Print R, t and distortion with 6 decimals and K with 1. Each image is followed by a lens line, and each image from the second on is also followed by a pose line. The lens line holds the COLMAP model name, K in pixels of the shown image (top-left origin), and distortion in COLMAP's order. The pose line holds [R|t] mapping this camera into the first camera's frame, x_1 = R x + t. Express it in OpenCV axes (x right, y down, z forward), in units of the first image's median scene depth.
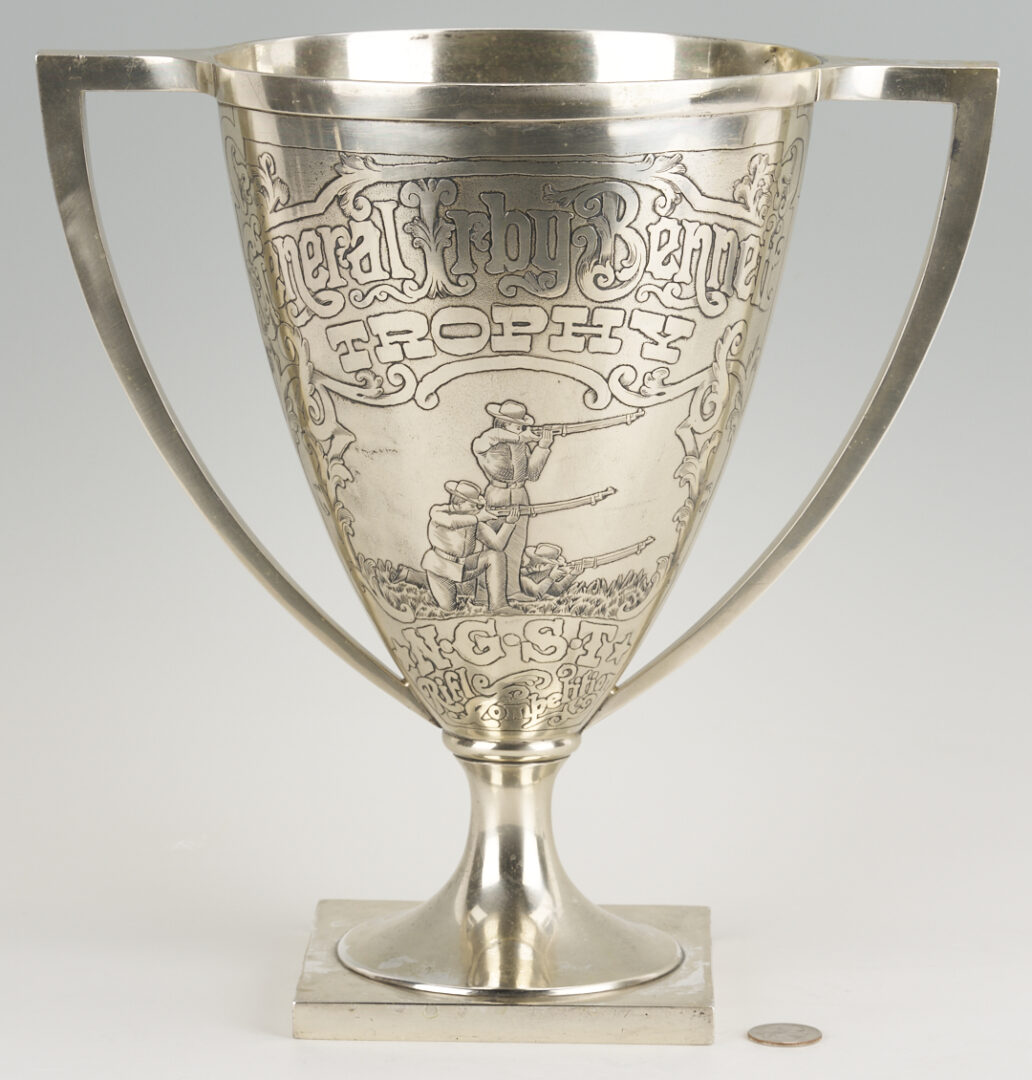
lens RADIAL K [[6041.7, 0, 516.0], [0, 6041.7, 540.0], [0, 0, 1]] dist [-0.092623, -11.904129]
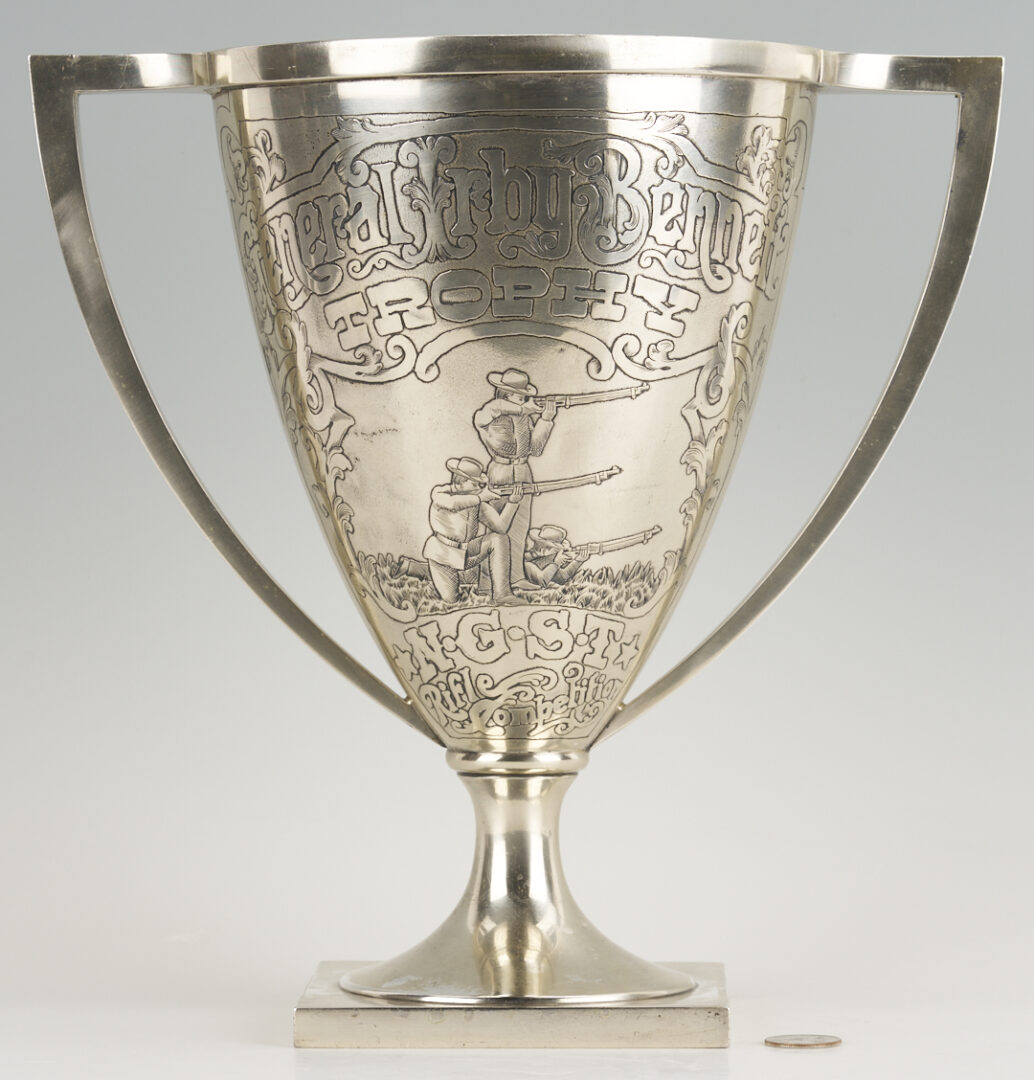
lens RADIAL K [[6041.7, 0, 517.0], [0, 6041.7, 540.0], [0, 0, 1]] dist [-0.092623, -11.904129]
pose [[0.999950, -0.010044, 0.000270, -0.000711], [0.009974, 0.988941, -0.147973, 0.148424], [0.001219, 0.147969, 0.988991, 0.034790]]
